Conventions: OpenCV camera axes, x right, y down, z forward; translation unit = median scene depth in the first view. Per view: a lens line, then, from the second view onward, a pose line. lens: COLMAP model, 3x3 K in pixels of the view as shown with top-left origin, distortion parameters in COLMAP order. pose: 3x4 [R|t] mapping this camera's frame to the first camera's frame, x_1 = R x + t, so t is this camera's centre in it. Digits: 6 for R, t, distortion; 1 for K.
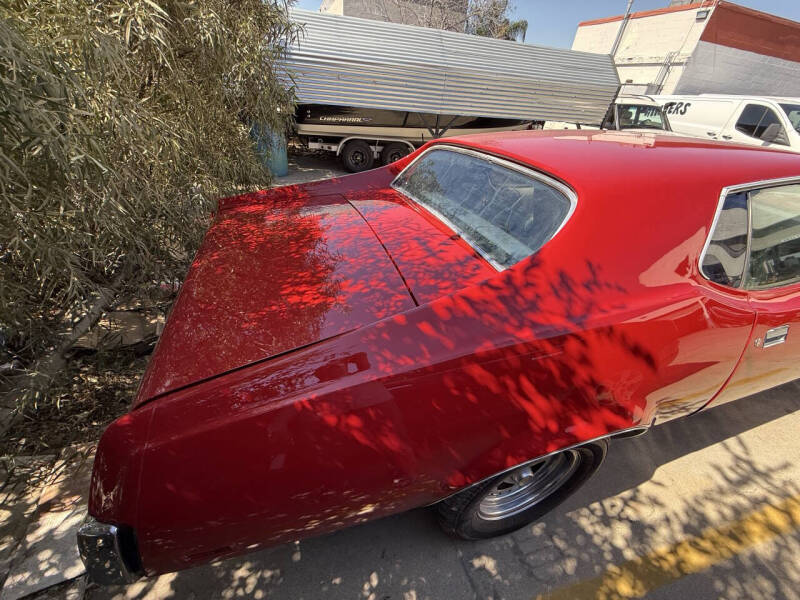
lens RADIAL K [[322.9, 0, 396.5], [0, 322.9, 302.3], [0, 0, 1]] dist [-0.000613, 0.000024]
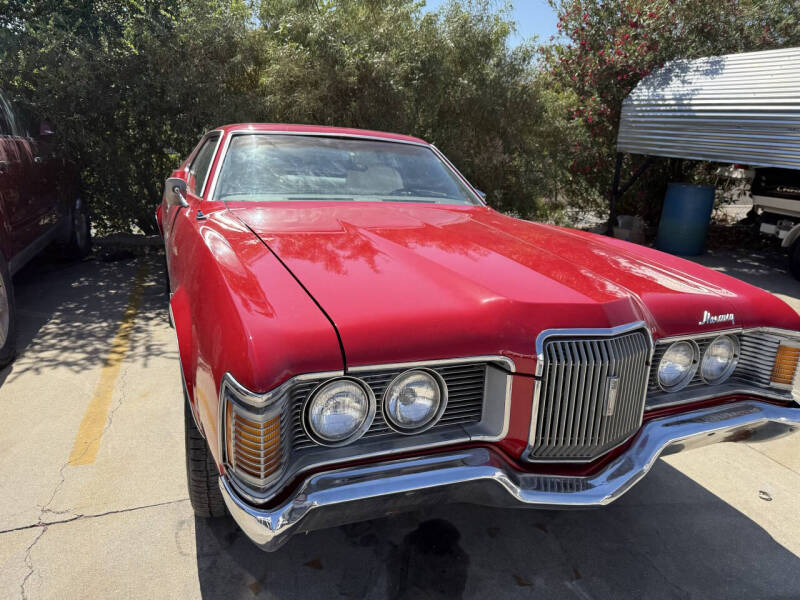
lens RADIAL K [[590.1, 0, 395.3], [0, 590.1, 299.4], [0, 0, 1]] dist [0.016760, -0.003407]
pose [[0.061764, 0.220790, -0.973364, 3.620080], [-0.587614, 0.796342, 0.143350, -0.550545], [0.806780, 0.563109, 0.178925, 1.351303]]
